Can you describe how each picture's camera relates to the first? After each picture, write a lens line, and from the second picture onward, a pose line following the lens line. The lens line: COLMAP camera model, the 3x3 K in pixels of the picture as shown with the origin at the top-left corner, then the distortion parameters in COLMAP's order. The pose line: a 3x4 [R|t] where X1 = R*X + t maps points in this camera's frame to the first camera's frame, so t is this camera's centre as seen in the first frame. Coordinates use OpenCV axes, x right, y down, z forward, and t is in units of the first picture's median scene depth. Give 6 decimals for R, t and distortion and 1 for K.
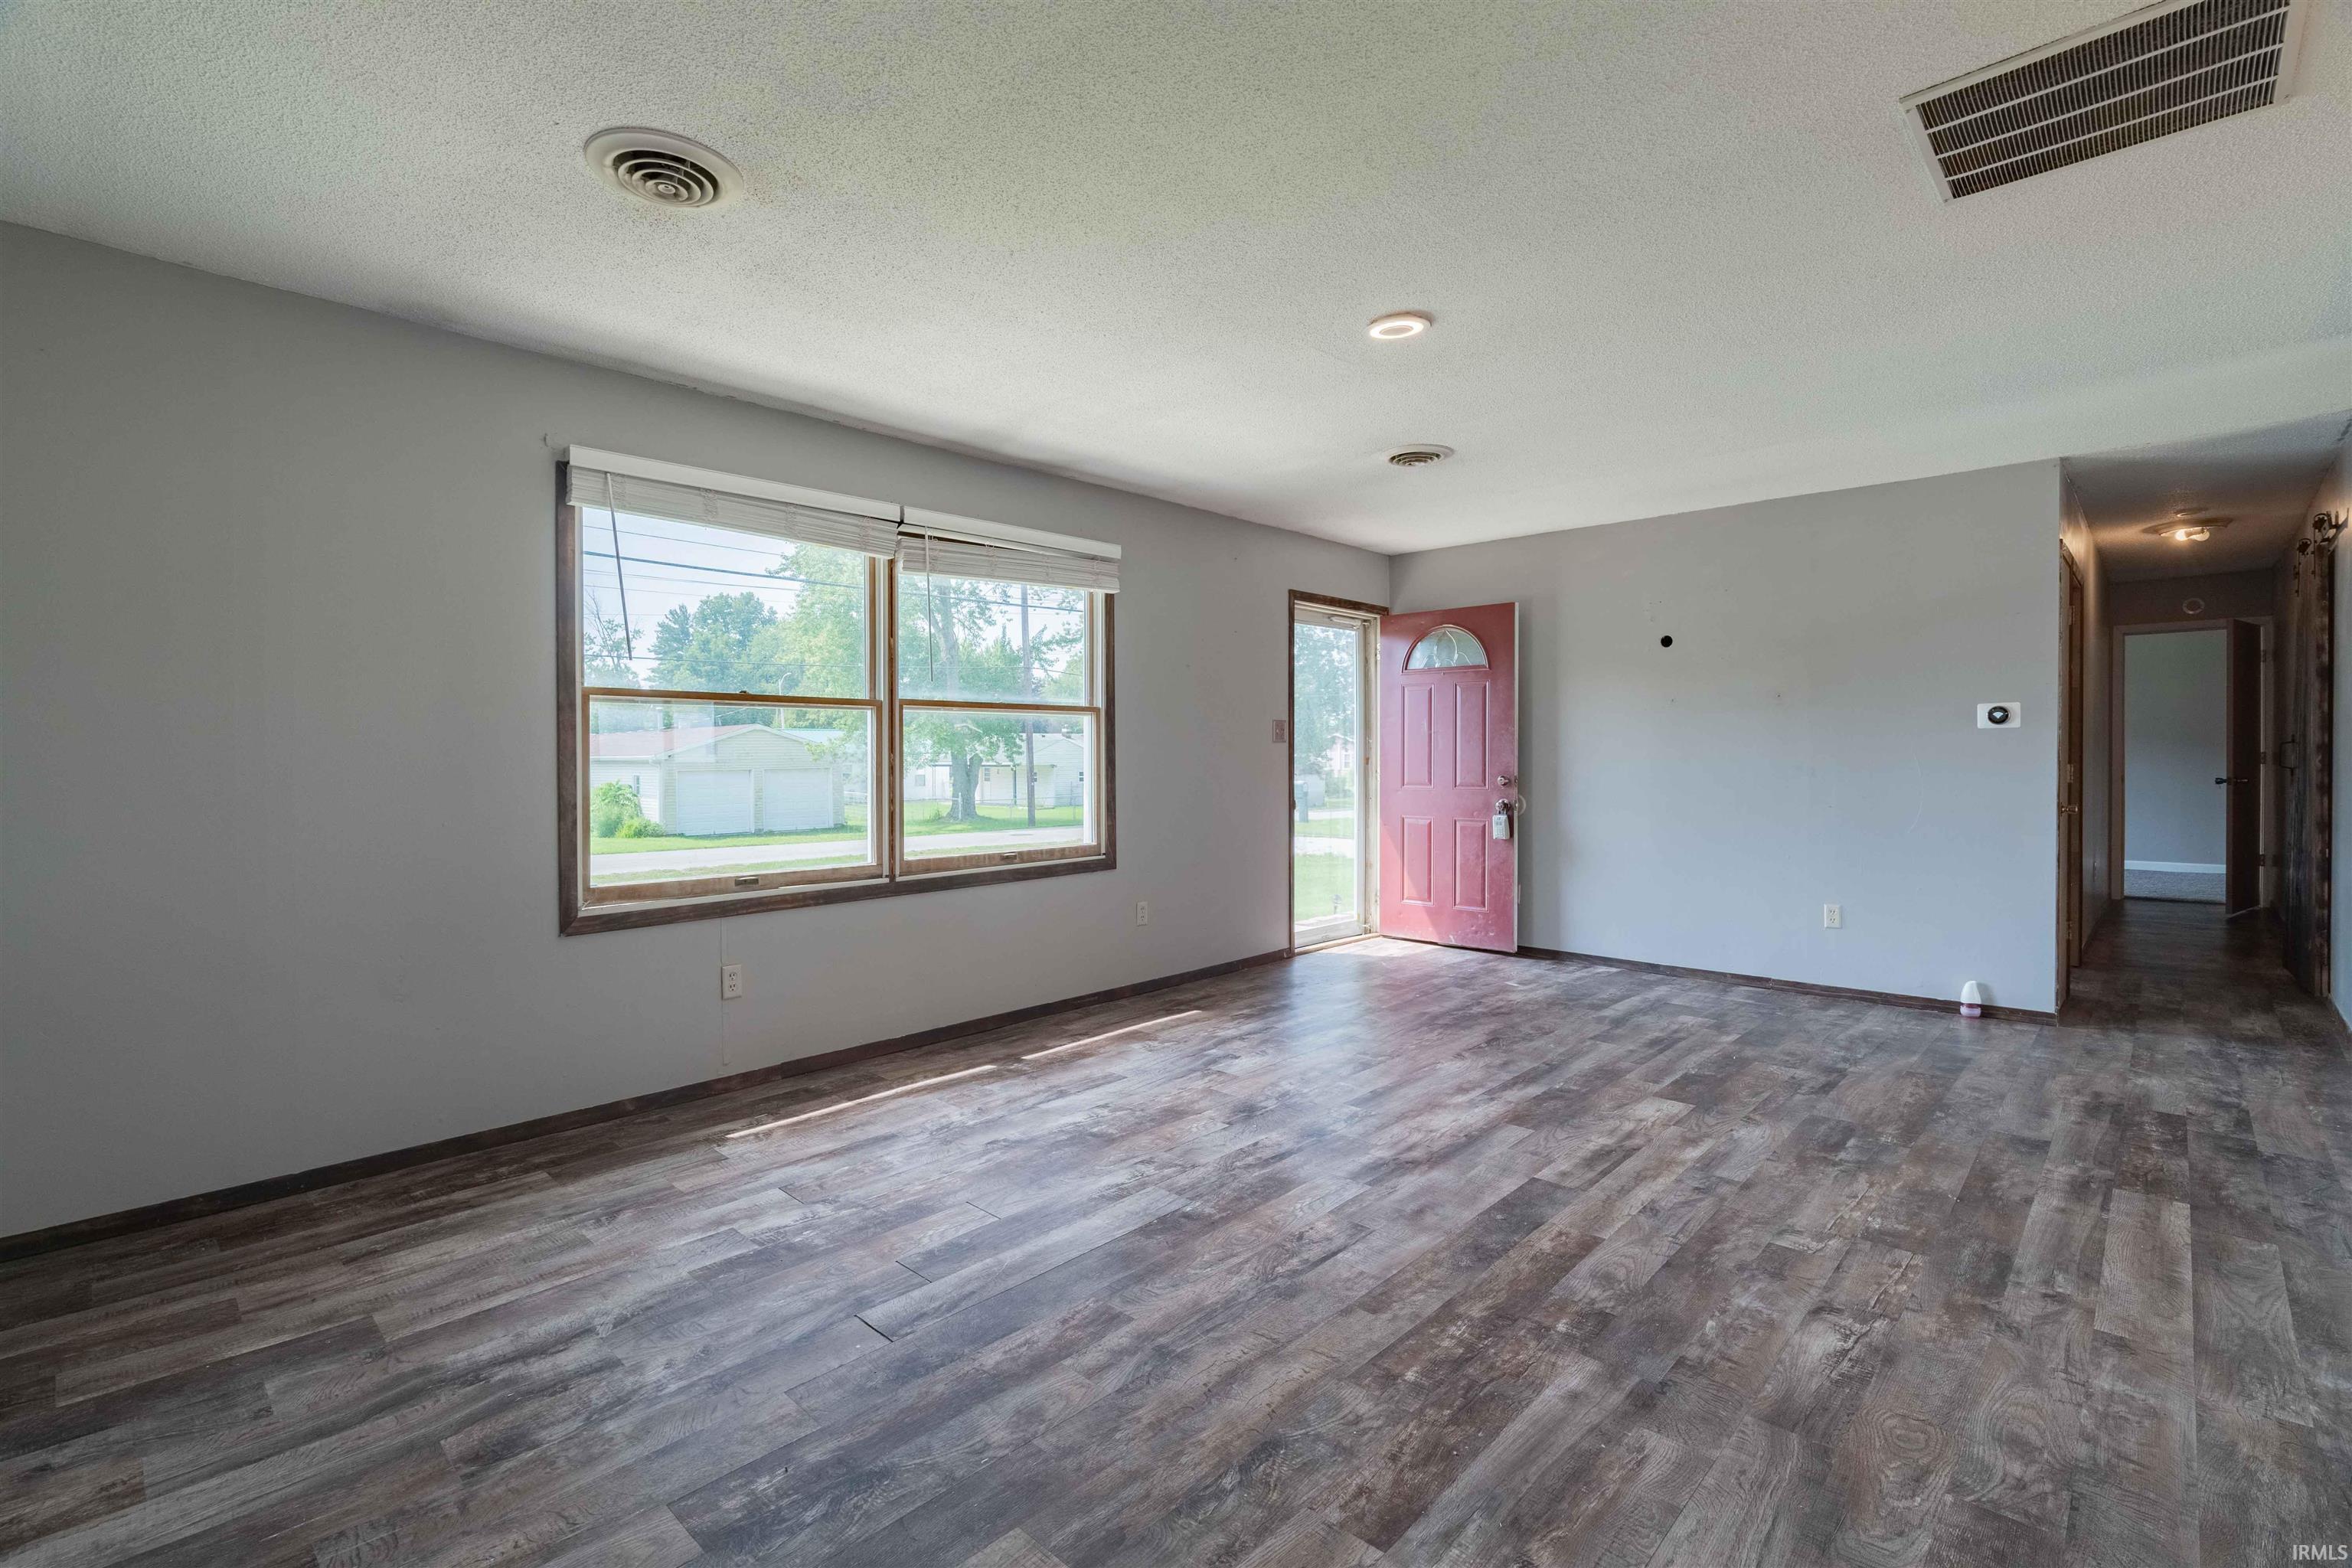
lens RADIAL K [[1086.2, 0, 1181.0], [0, 1086.2, 753.5], [0, 0, 1]] dist [-0.003255, 0.000307]
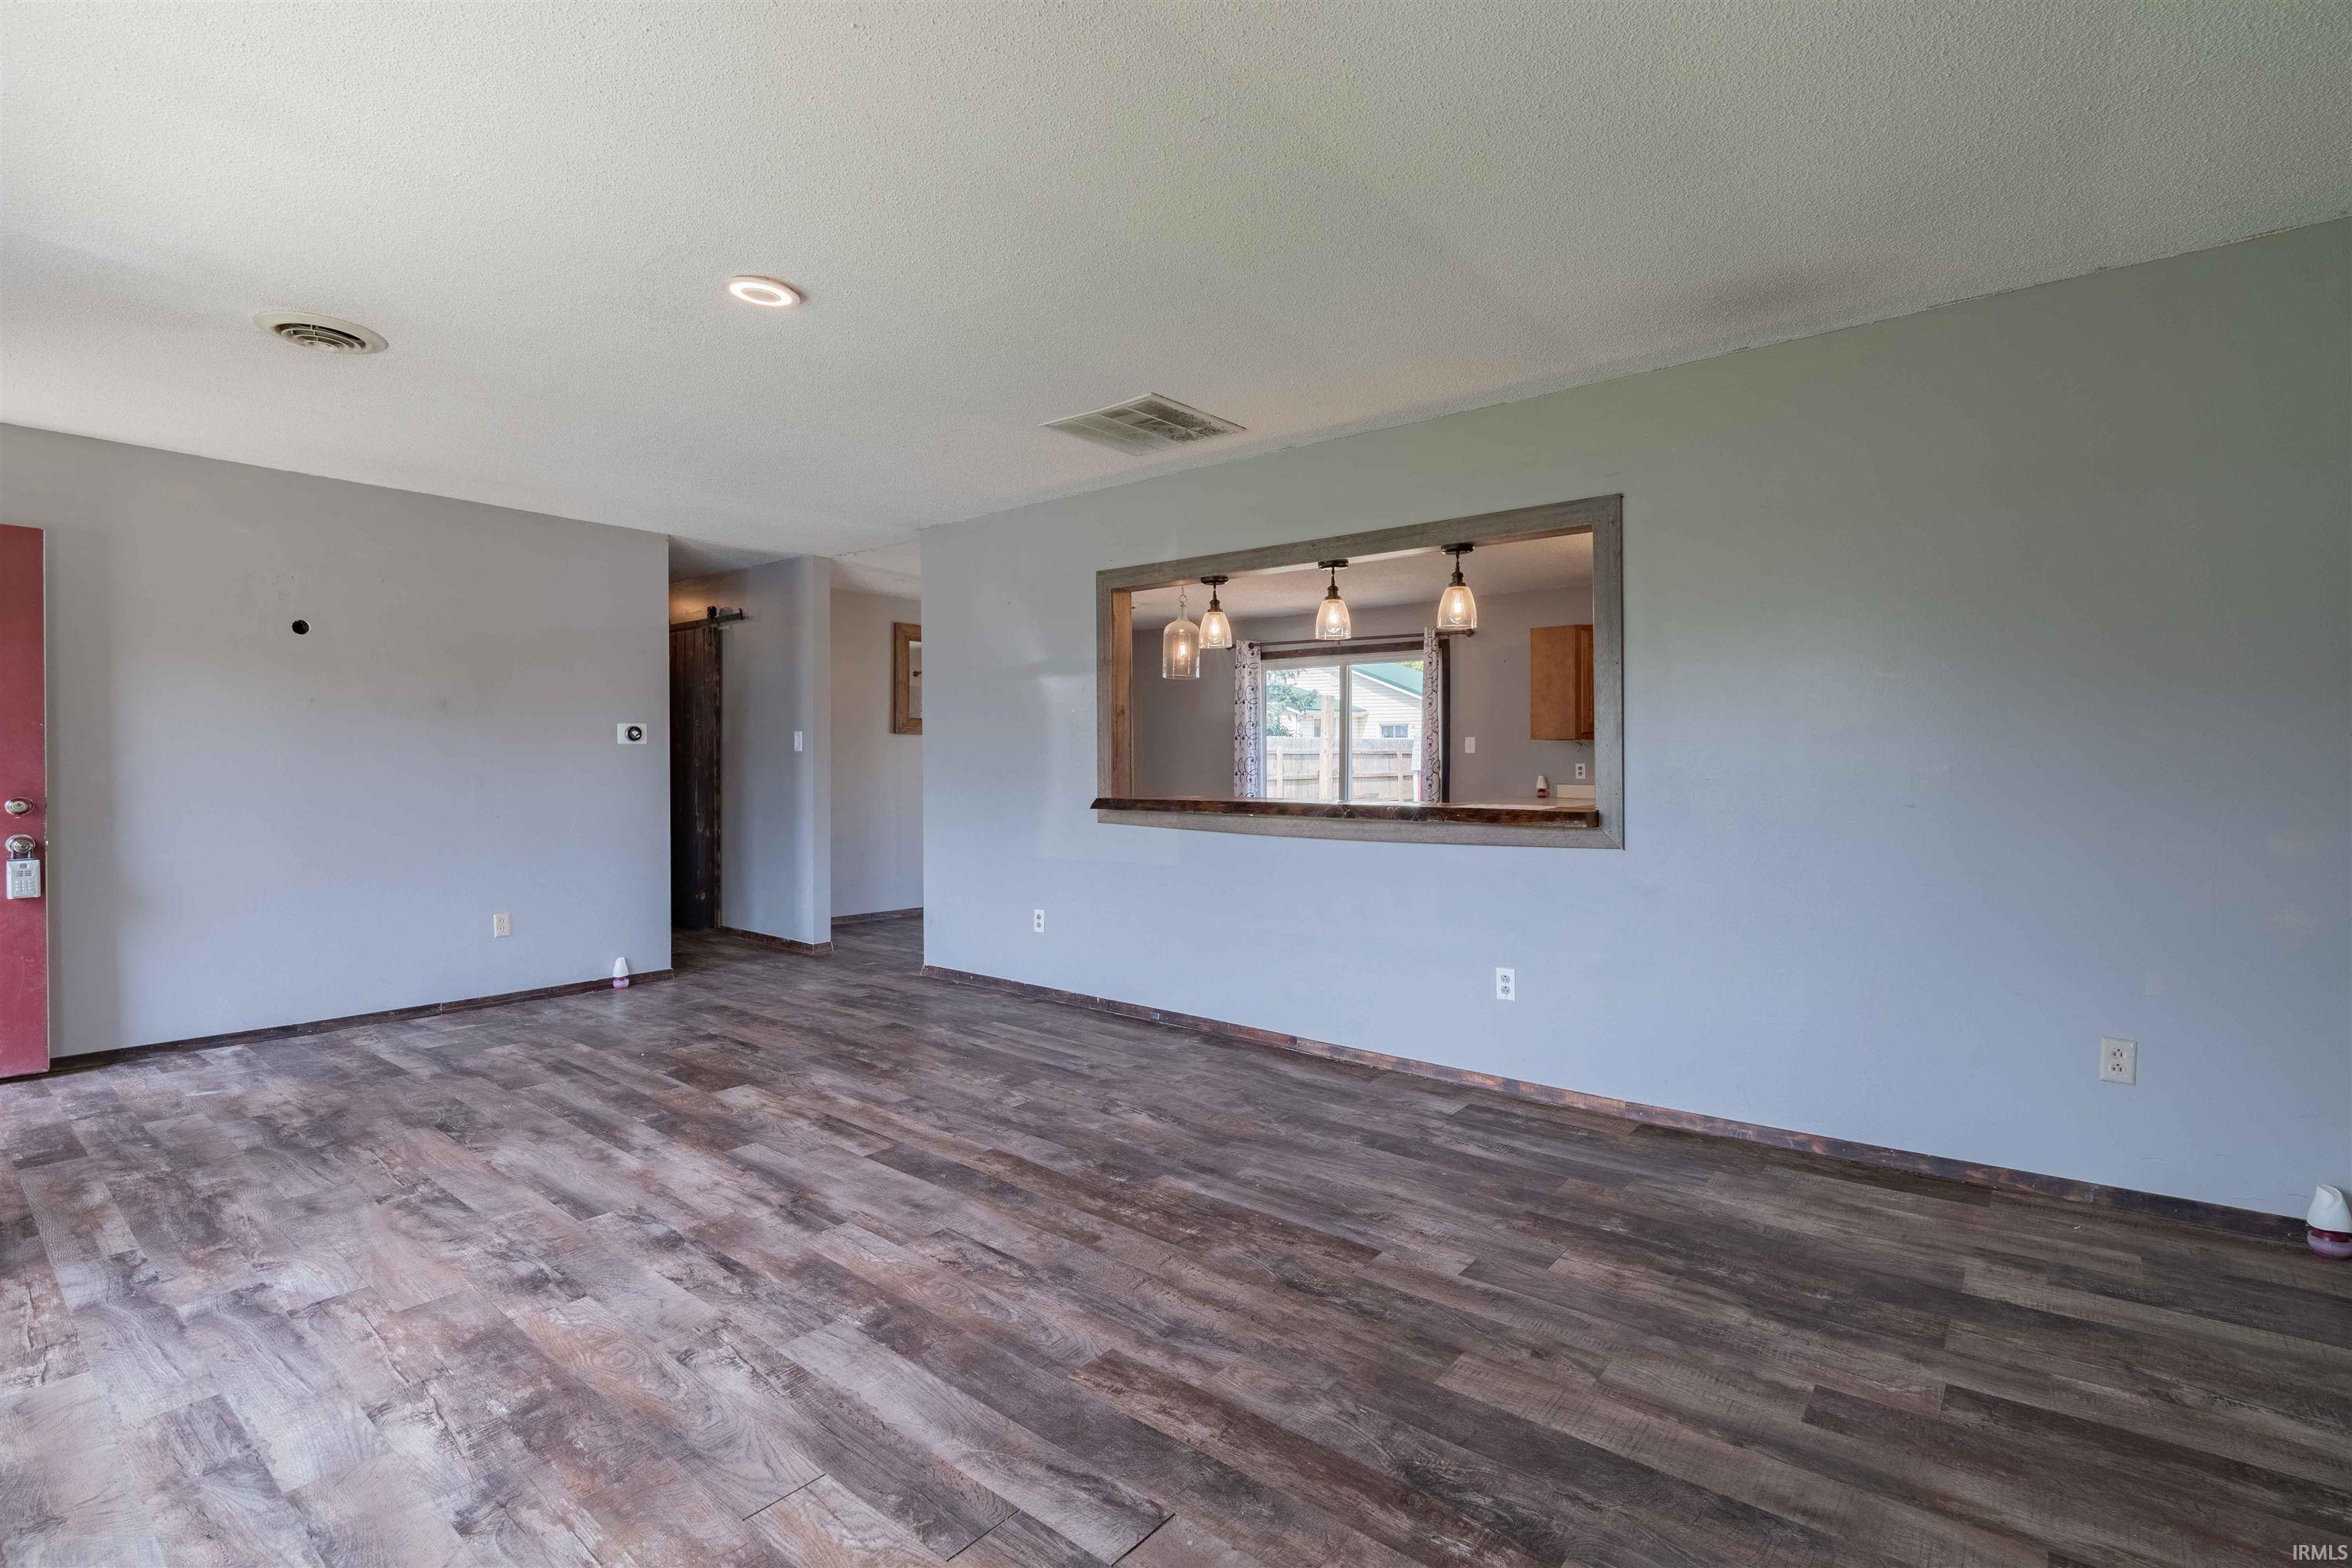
lens RADIAL K [[1066.7, 0, 1163.6], [0, 1066.7, 781.6], [0, 0, 1]] dist [-0.004193, 0.000544]
pose [[-0.061278, -0.012179, 0.998046, -0.727951], [0.000114, 0.999925, 0.012209, 0.005916], [-0.998121, 0.000862, -0.061272, 0.751569]]
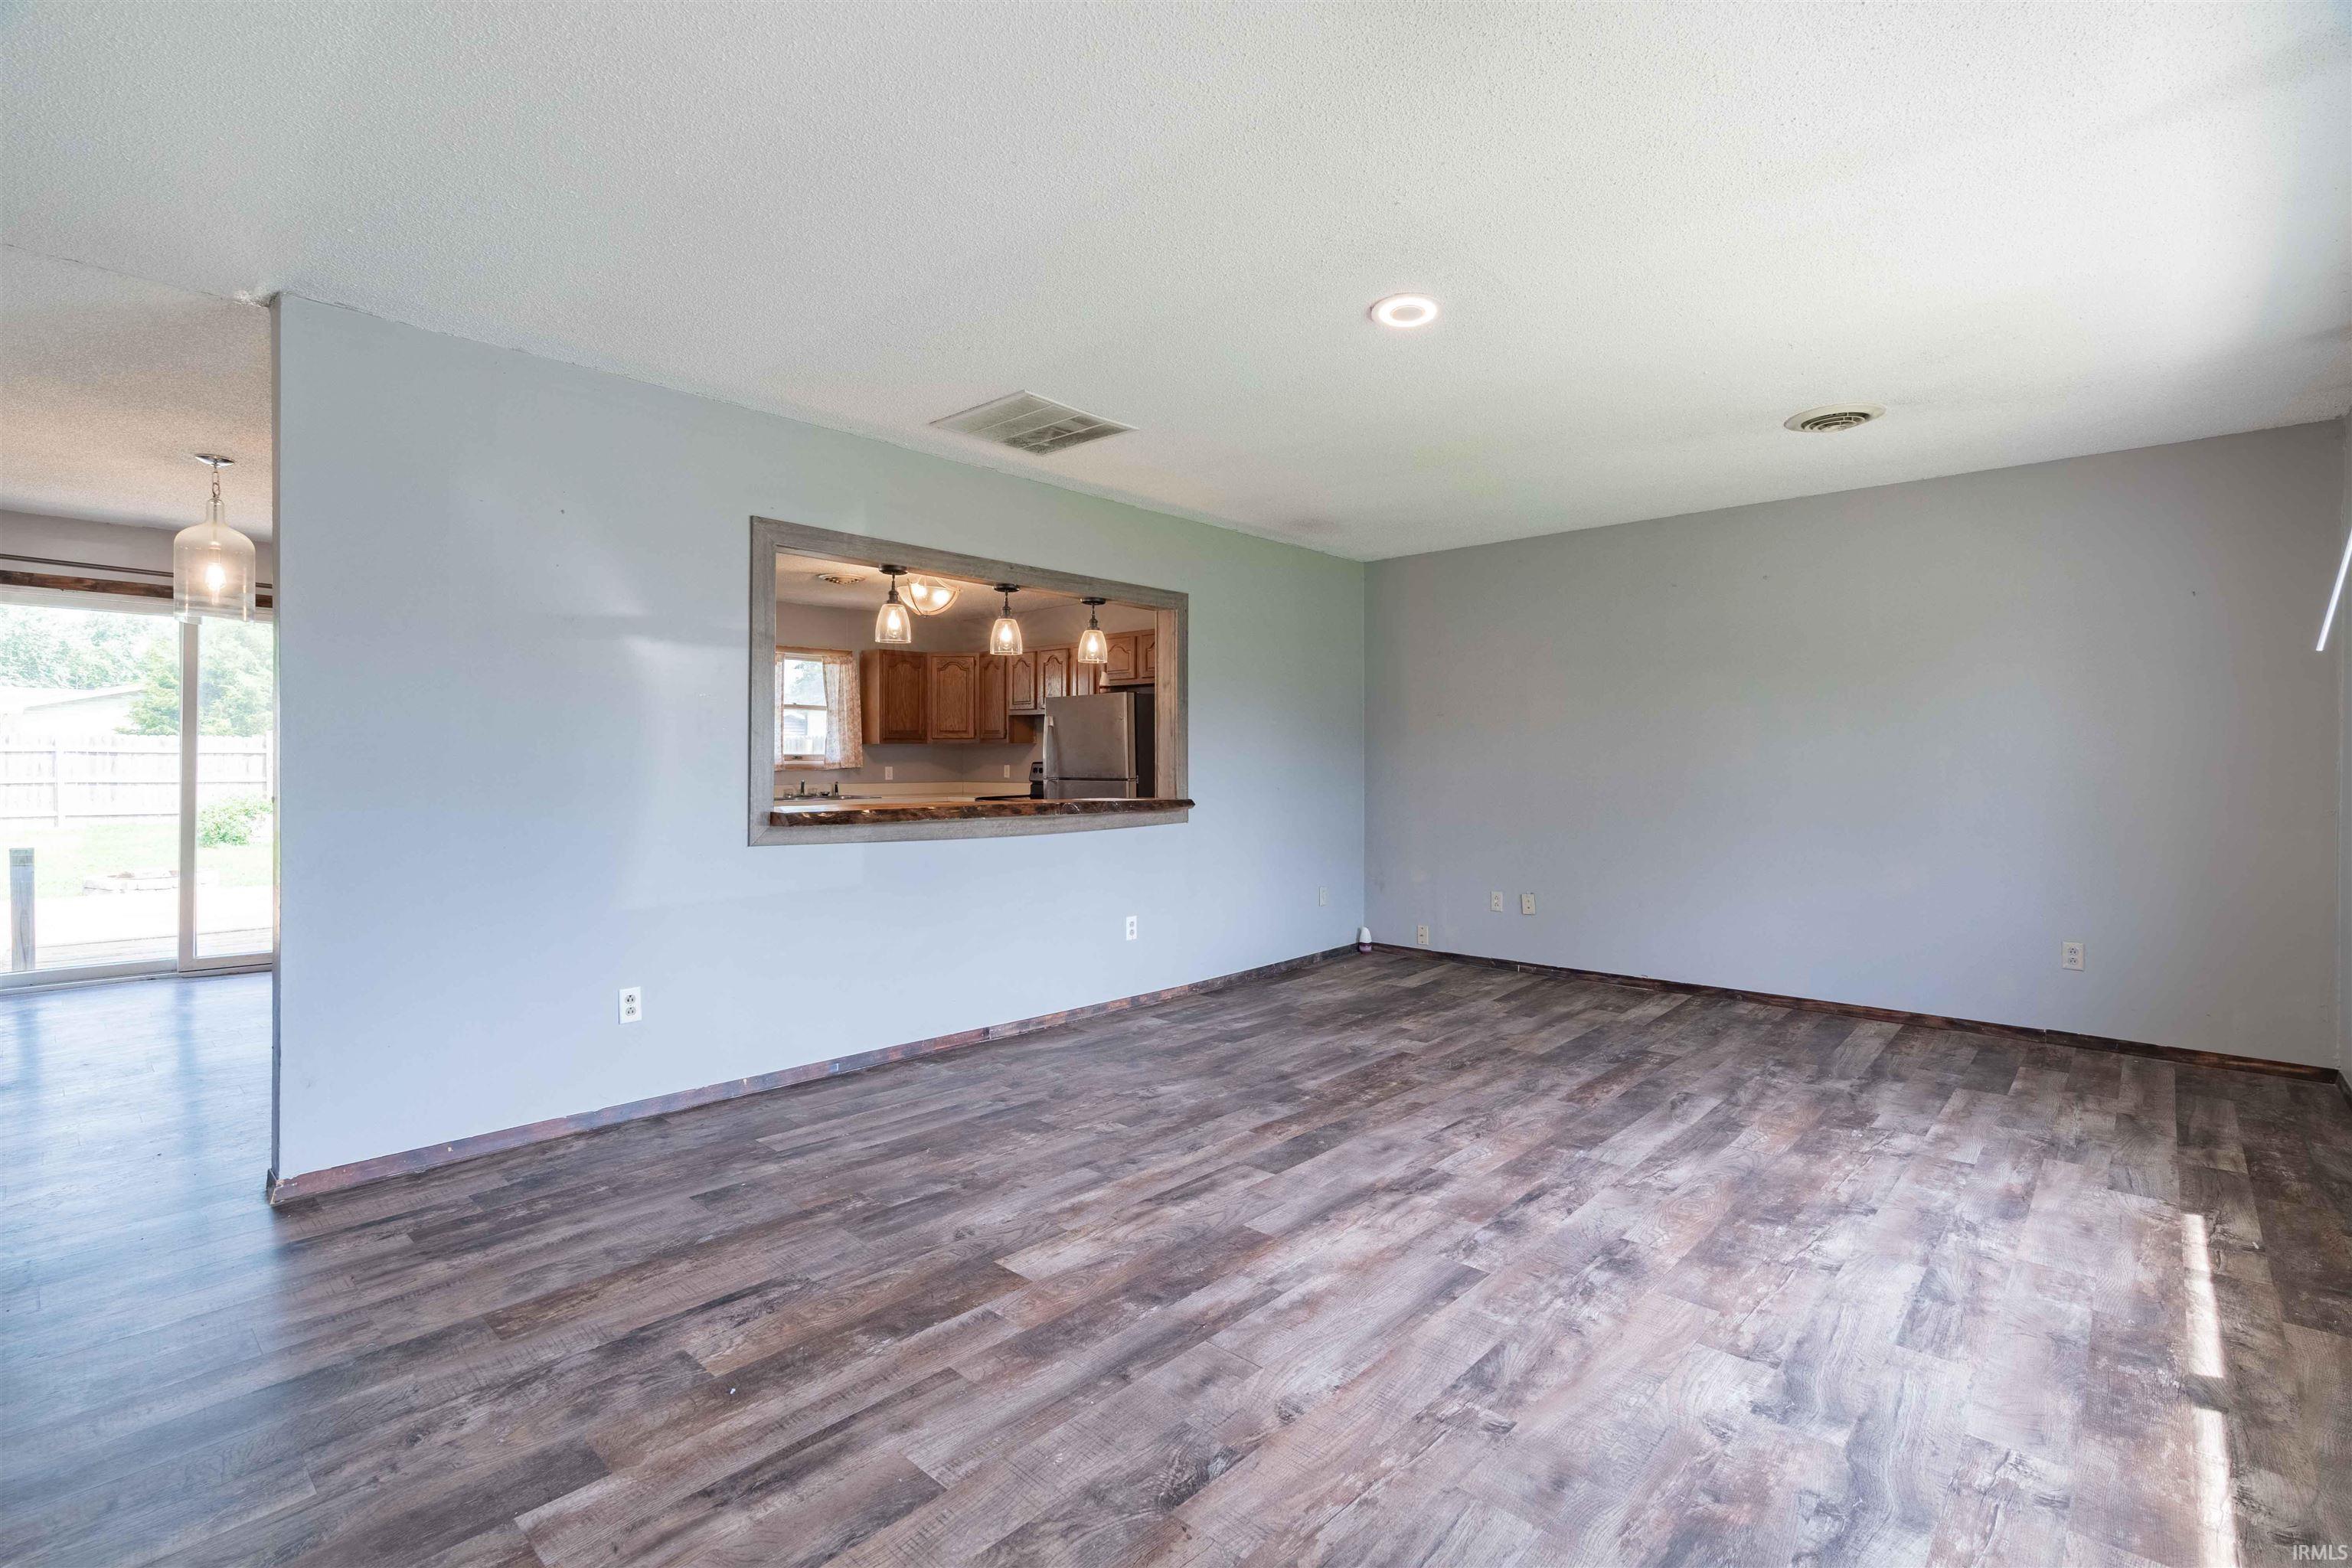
lens RADIAL K [[1066.7, 0, 1163.6], [0, 1066.7, 781.6], [0, 0, 1]] dist [-0.004193, 0.000544]
pose [[-0.999970, 0.004298, 0.006422, 0.415257], [0.004393, 0.999880, 0.014881, -0.002969], [-0.006357, 0.014909, -0.999869, 1.977196]]
